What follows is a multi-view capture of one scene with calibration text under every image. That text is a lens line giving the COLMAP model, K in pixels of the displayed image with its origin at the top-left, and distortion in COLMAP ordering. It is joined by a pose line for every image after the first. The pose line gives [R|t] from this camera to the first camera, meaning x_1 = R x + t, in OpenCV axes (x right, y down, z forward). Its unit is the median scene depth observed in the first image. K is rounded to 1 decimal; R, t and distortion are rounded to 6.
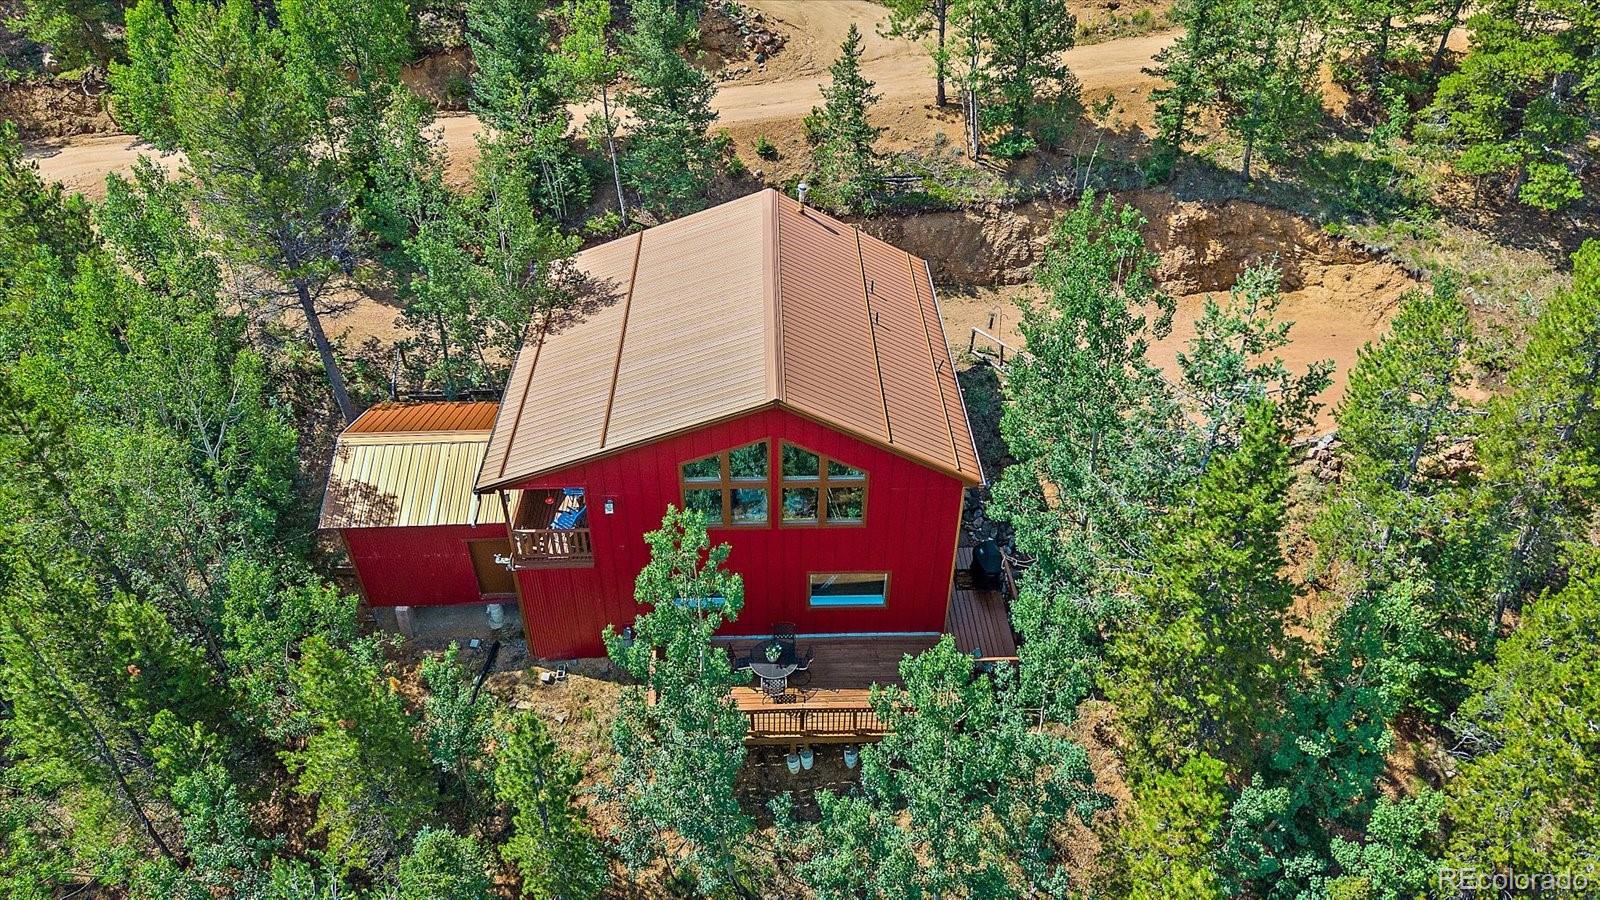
lens RADIAL K [[1089.1, 0, 800.0], [0, 1089.1, 450.0], [0, 0, 1]] dist [0.040921, -0.000628]
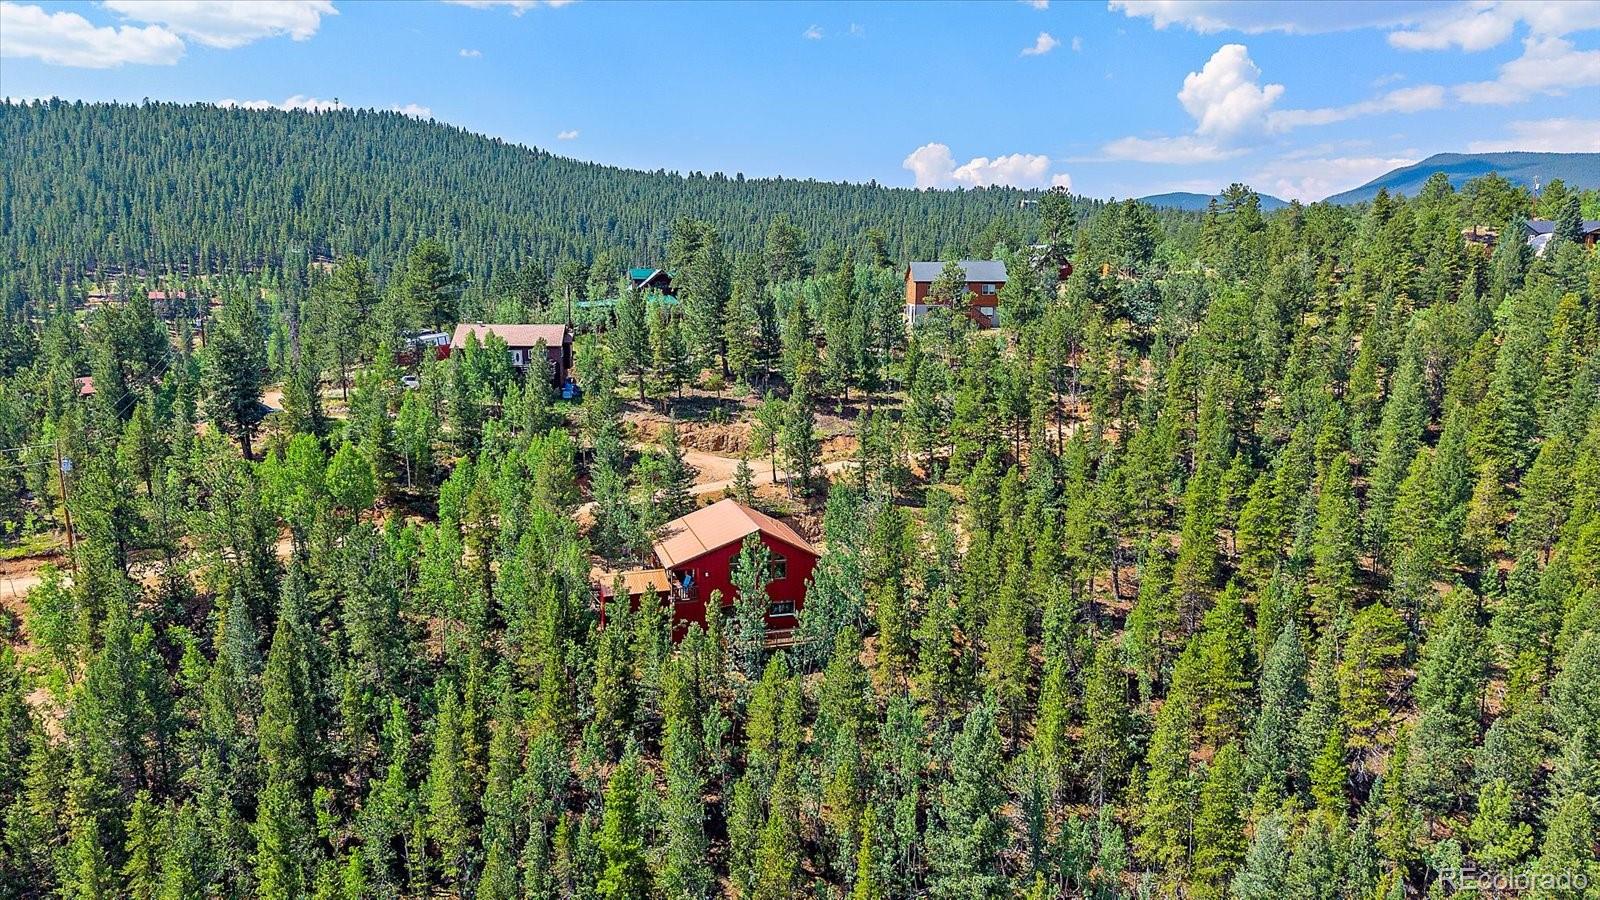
lens RADIAL K [[1089.1, 0, 800.0], [0, 1089.1, 450.0], [0, 0, 1]] dist [0.040921, -0.000628]
pose [[0.971062, -0.042633, 0.234992, -0.421755], [0.143249, 0.891268, -0.430256, 0.740907], [-0.191098, 0.451468, 0.871584, -1.291017]]
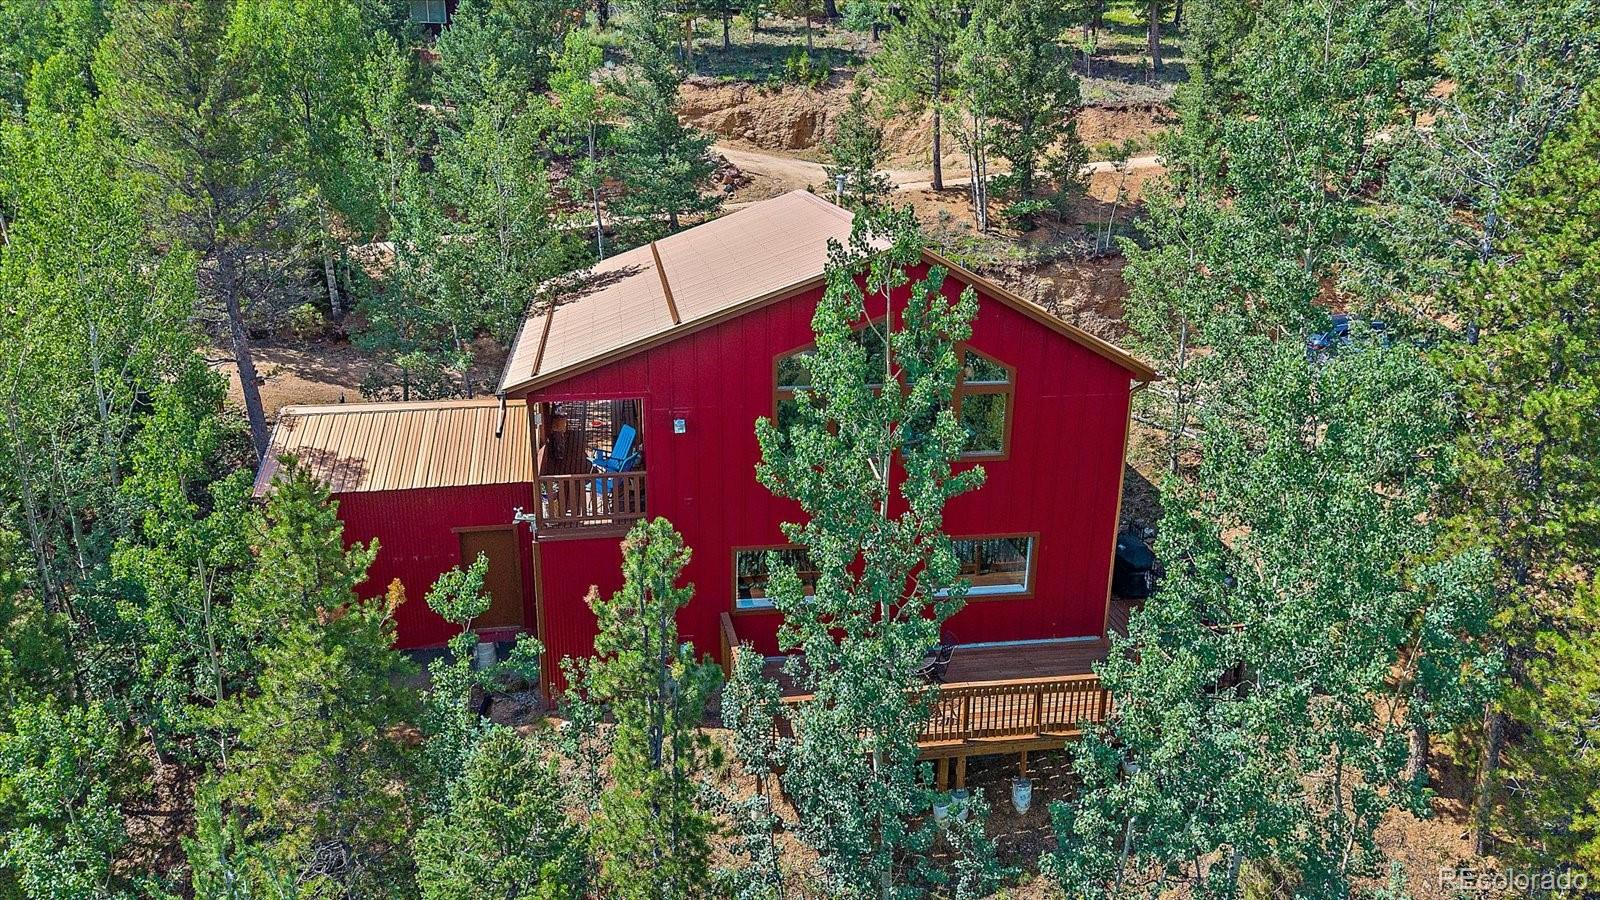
lens RADIAL K [[1089.1, 0, 800.0], [0, 1089.1, 450.0], [0, 0, 1]] dist [0.040921, -0.000628]
pose [[0.991674, -0.034959, 0.123936, -0.121788], [0.072831, 0.945986, -0.315921, 0.199930], [-0.106197, 0.322317, 0.940656, 0.201183]]
